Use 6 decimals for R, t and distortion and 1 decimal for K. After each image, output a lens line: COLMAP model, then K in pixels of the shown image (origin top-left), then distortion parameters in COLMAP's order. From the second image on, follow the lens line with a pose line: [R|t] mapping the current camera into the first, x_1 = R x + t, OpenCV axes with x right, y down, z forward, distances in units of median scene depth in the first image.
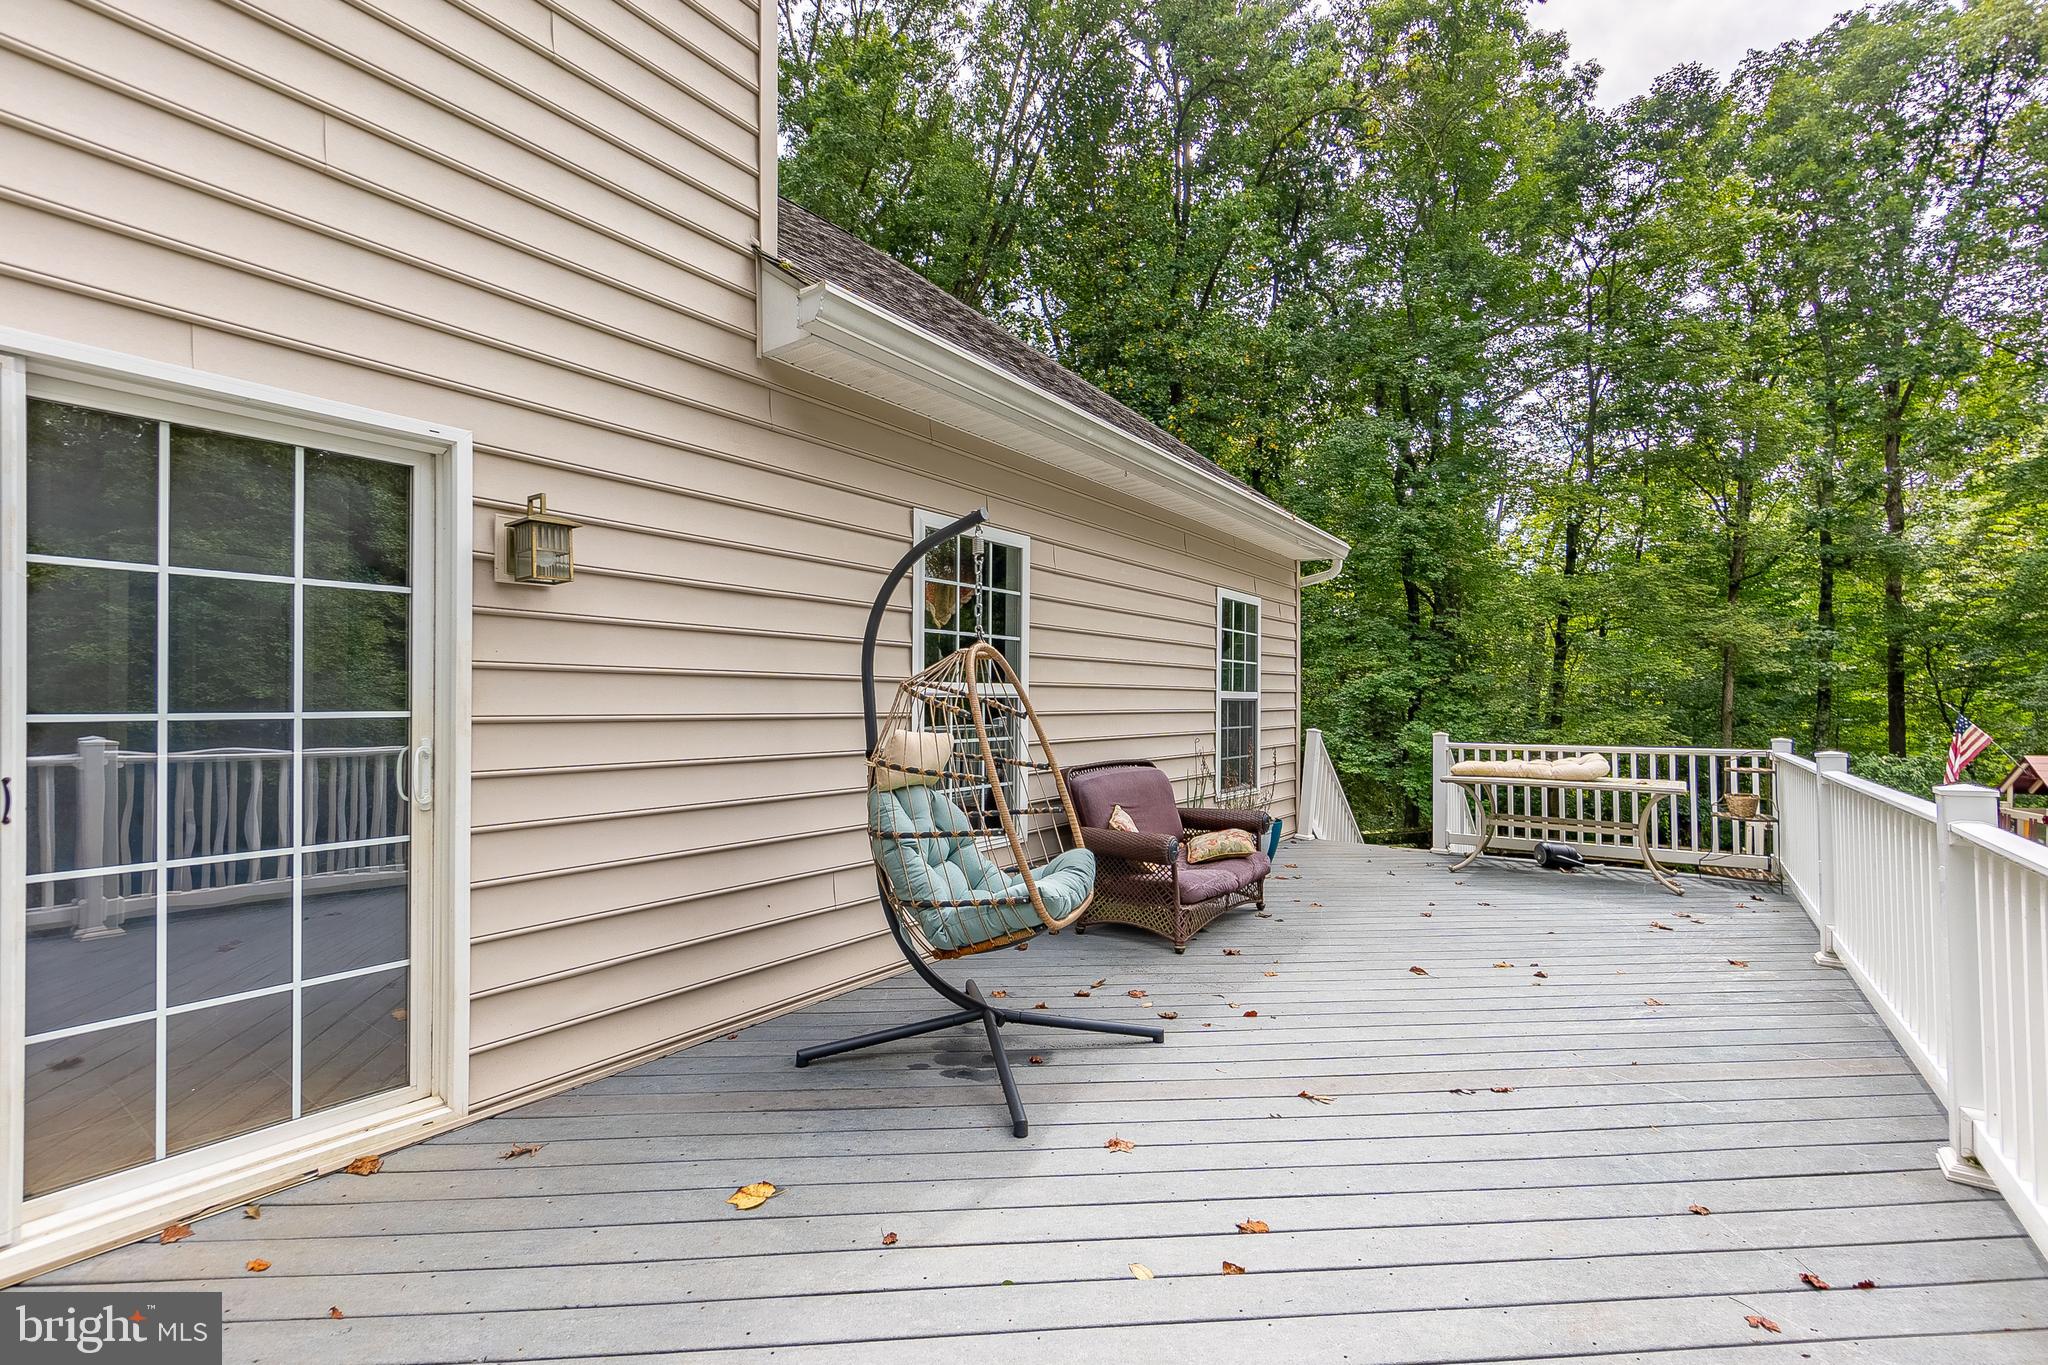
lens RADIAL K [[897.4, 0, 1013.3], [0, 897.4, 703.8], [0, 0, 1]] dist [-0.013454, 0.002803]
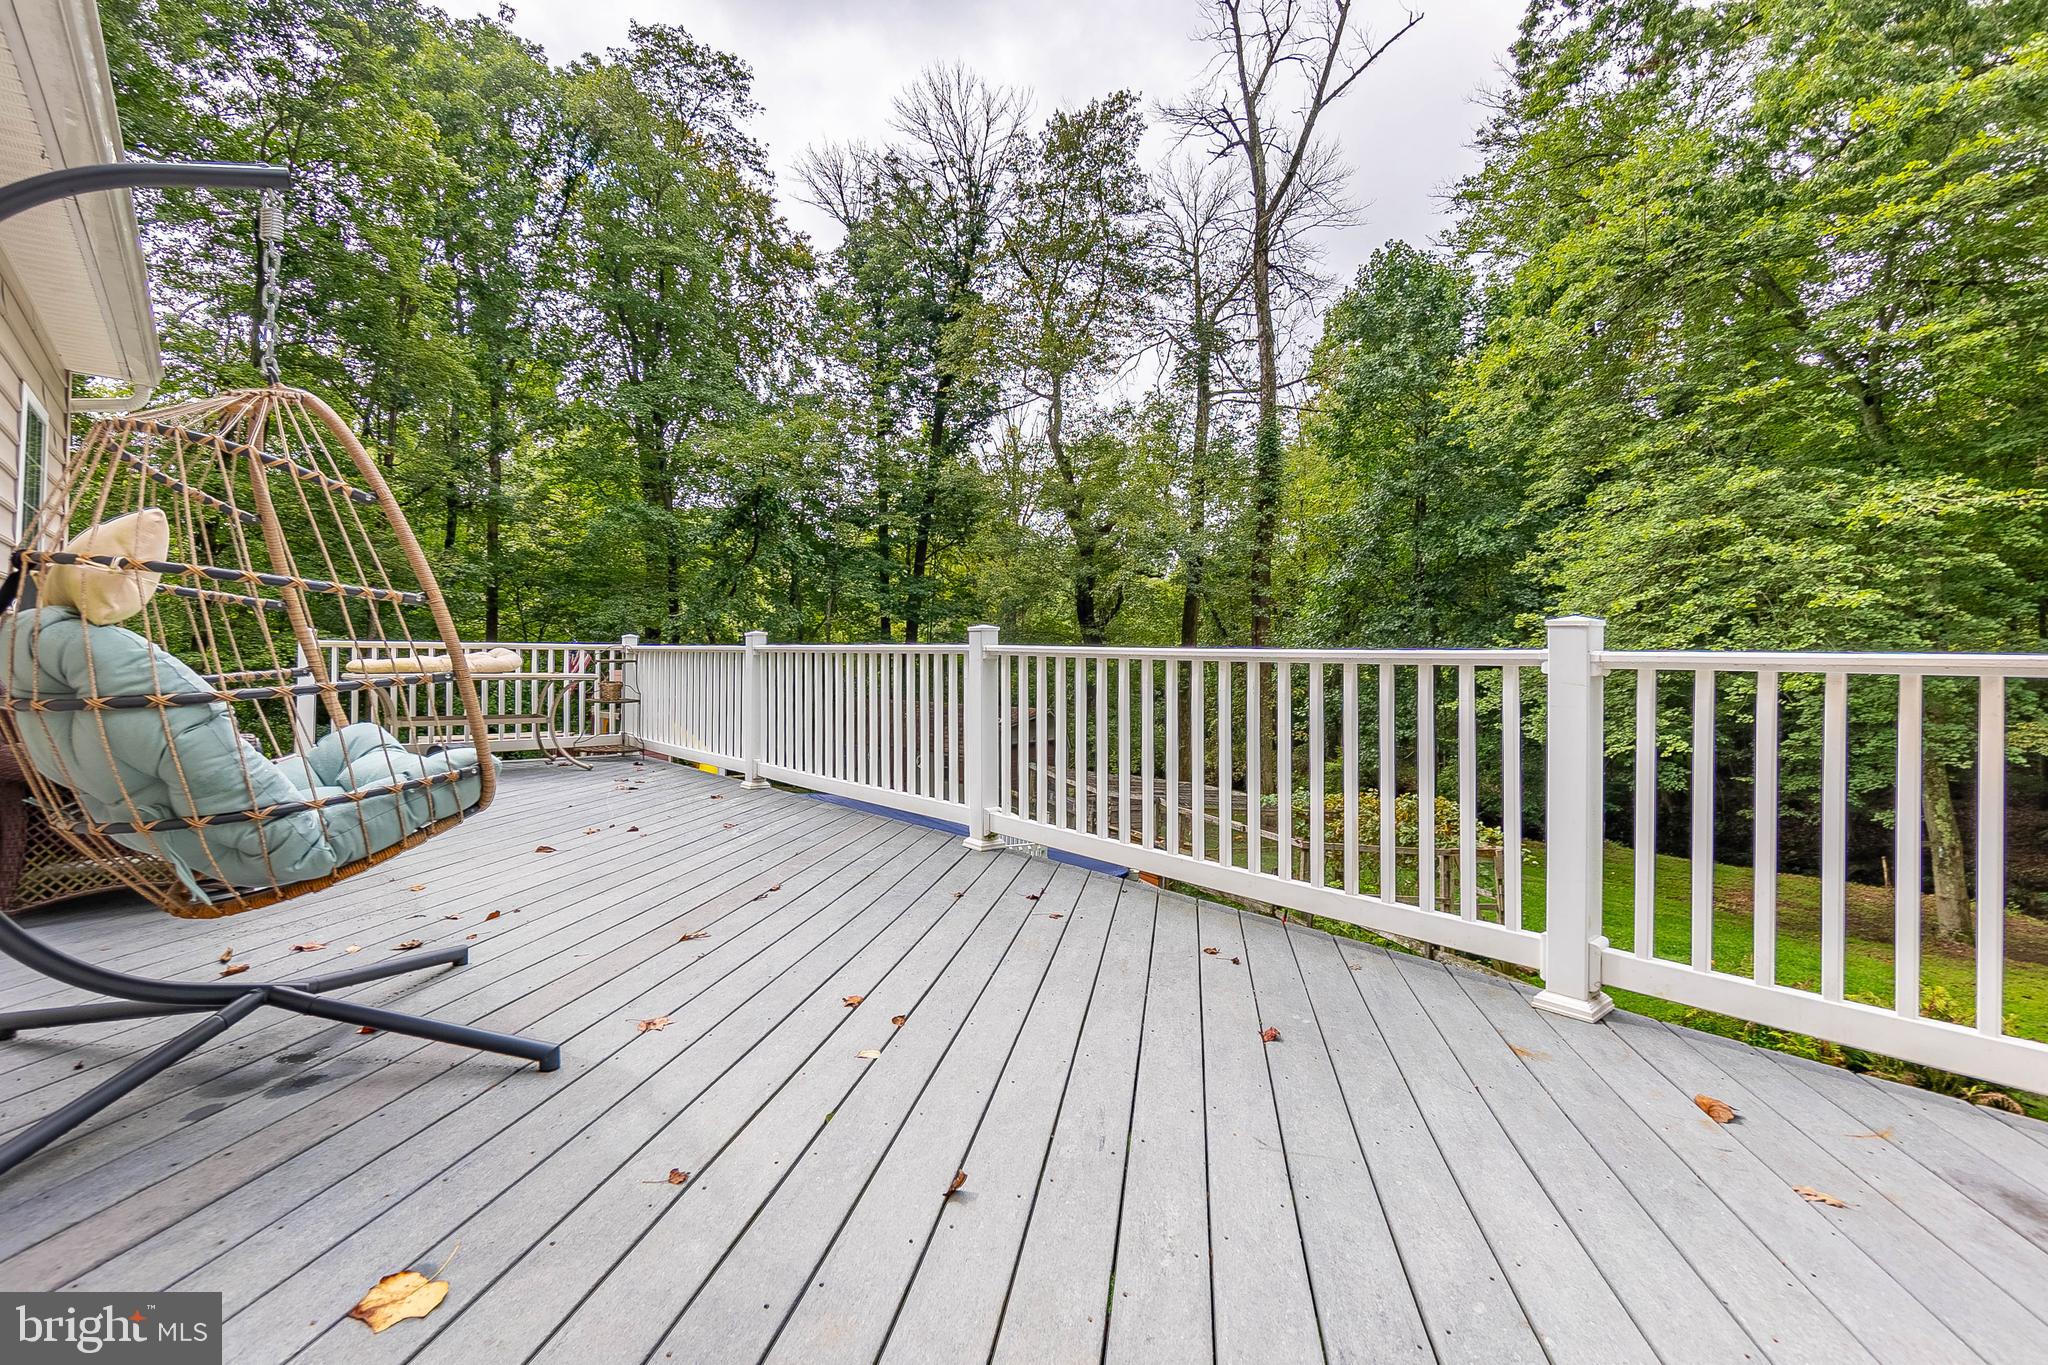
lens RADIAL K [[950.9, 0, 1025.8], [0, 950.9, 631.5], [0, 0, 1]] dist [-0.002555, 0.001534]
pose [[0.236452, 0.022867, 0.971374, -0.488911], [-0.019751, 0.999630, -0.018724, 0.089762], [-0.971442, -0.014758, 0.236816, 0.311945]]
